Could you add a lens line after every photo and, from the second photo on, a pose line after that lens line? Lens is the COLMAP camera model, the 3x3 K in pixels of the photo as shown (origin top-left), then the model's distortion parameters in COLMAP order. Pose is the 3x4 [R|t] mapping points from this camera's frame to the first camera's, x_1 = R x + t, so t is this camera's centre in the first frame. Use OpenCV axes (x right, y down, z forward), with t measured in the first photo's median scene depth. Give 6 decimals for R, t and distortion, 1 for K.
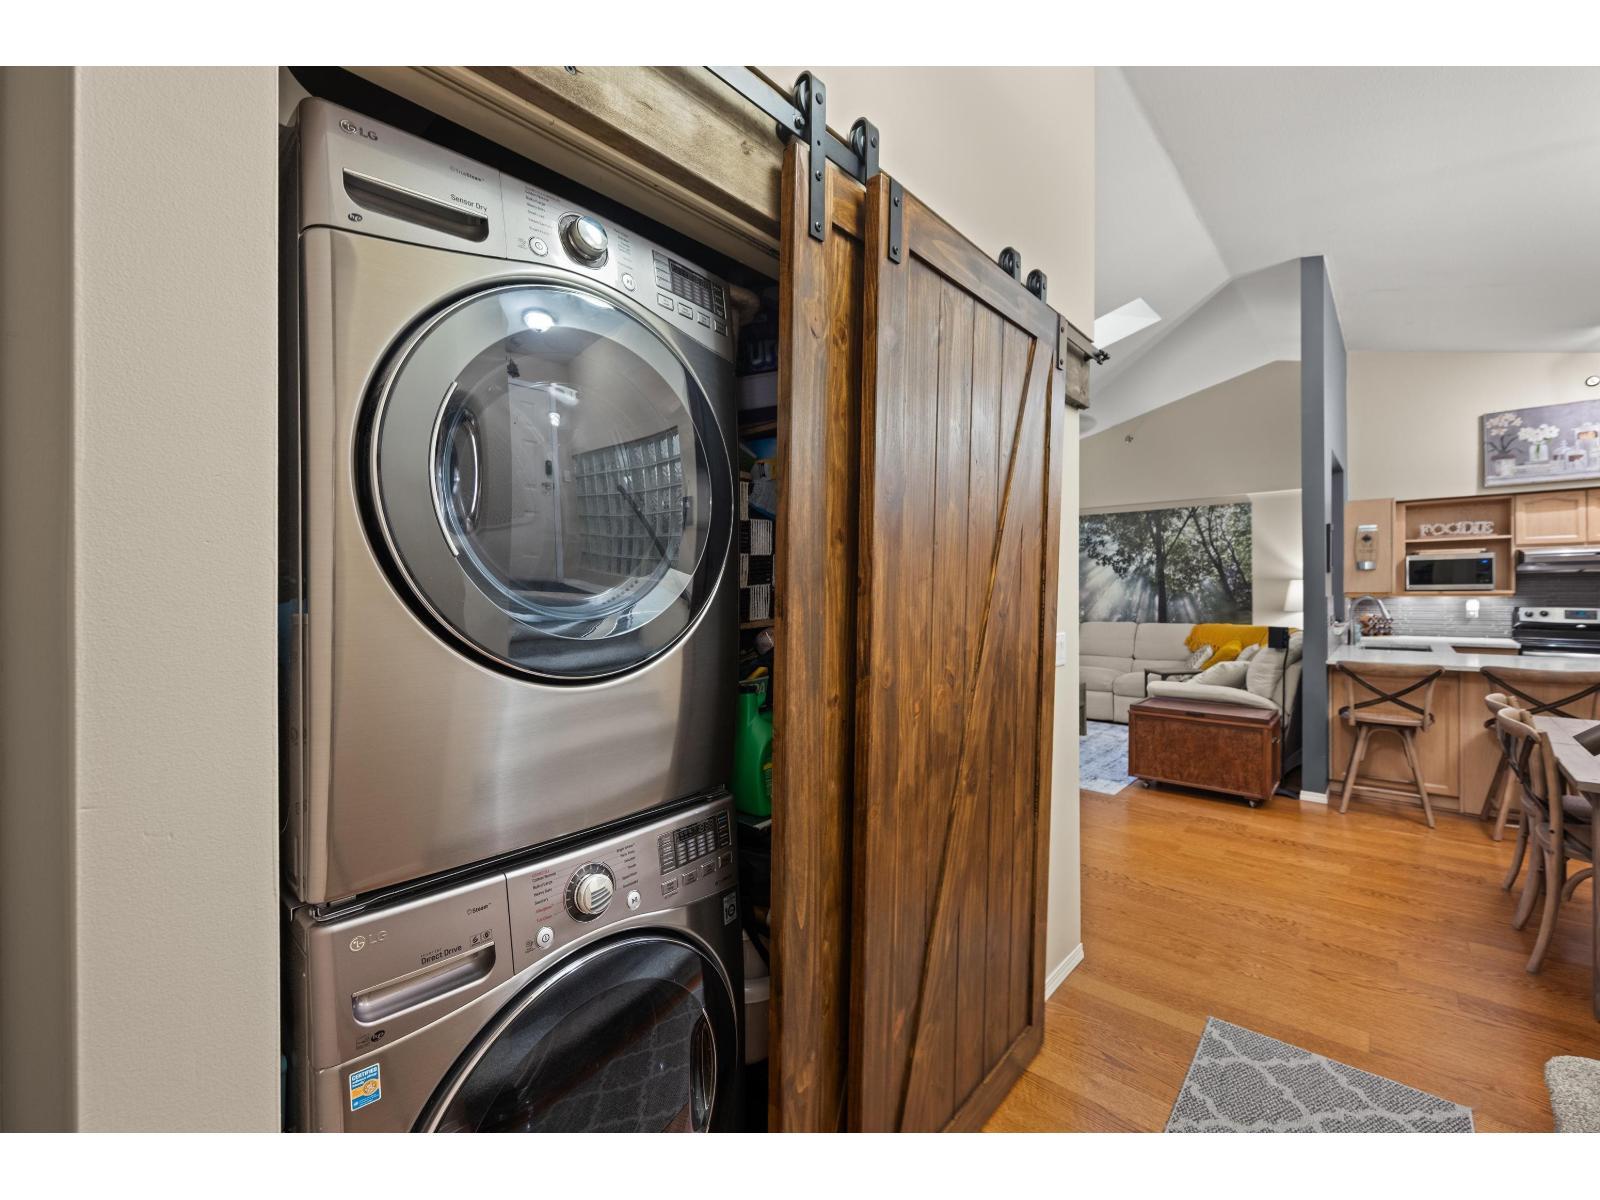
lens RADIAL K [[664.8, 0, 816.3], [0, 664.8, 591.5], [0, 0, 1]] dist [-0.000045, -0.001706]
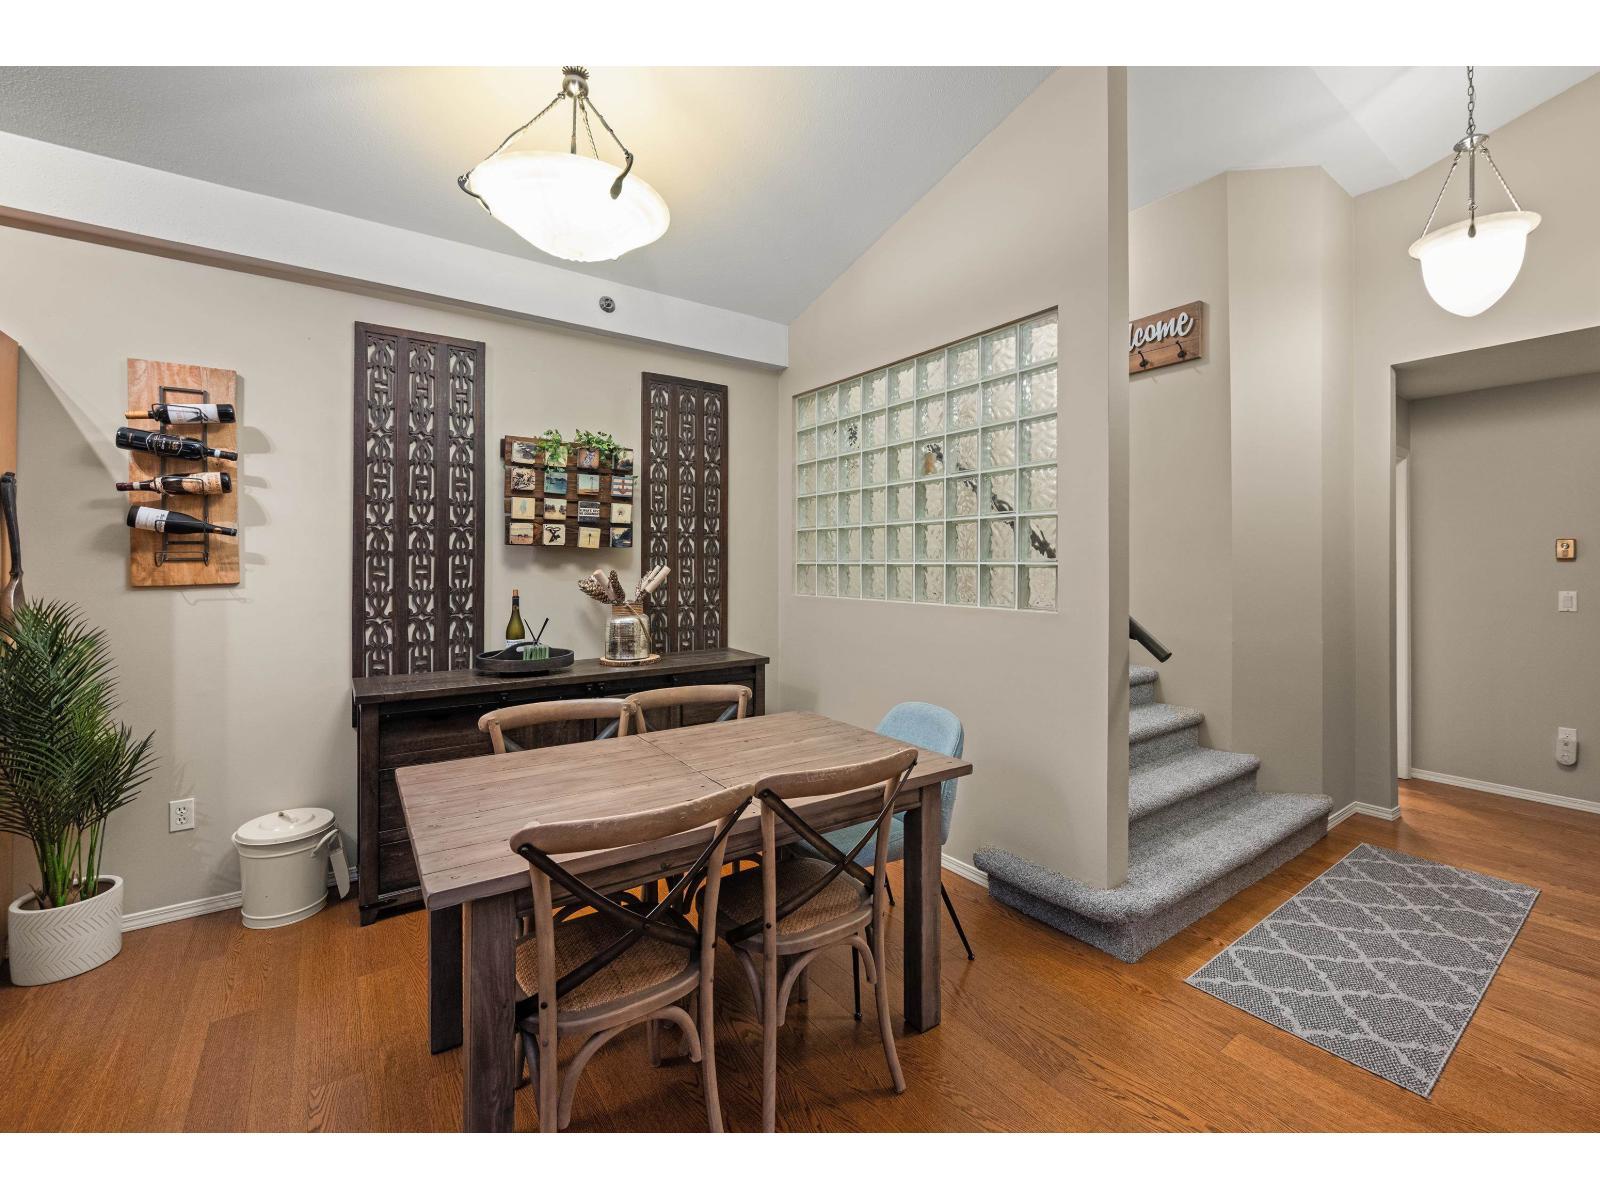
lens RADIAL K [[664.8, 0, 812.7], [0, 664.8, 563.1], [0, 0, 1]] dist [-0.000045, -0.001706]
pose [[-0.974042, 0.005981, 0.226289, 0.346615], [0.004986, 0.999975, -0.004967, -0.001314], [-0.226313, -0.003709, -0.974048, 0.596851]]
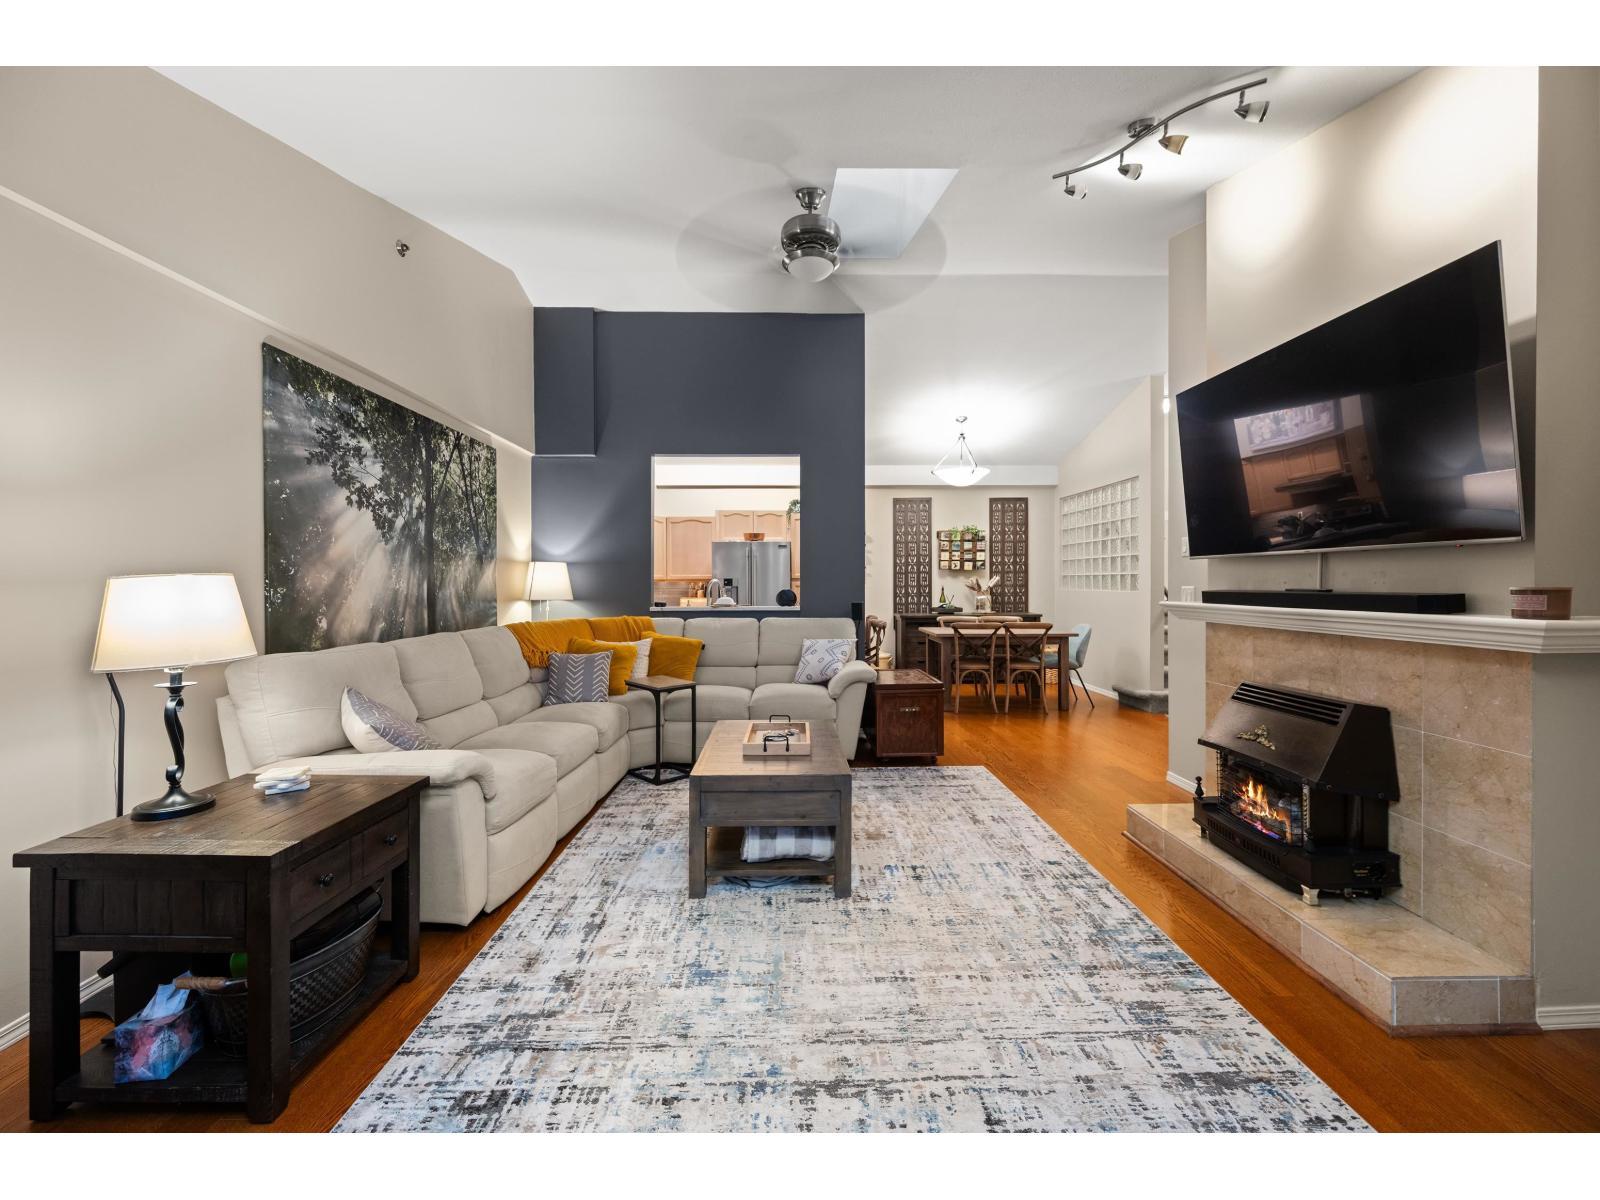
lens RADIAL K [[629.0, 0, 801.9], [0, 629.0, 587.8], [0, 0, 1]] dist [0.000250, 0.000031]
pose [[-0.675757, 0.003674, 0.737115, -0.057333], [0.007072, 0.999974, 0.001498, 0.014516], [-0.737090, 0.006225, -0.675766, 1.210852]]
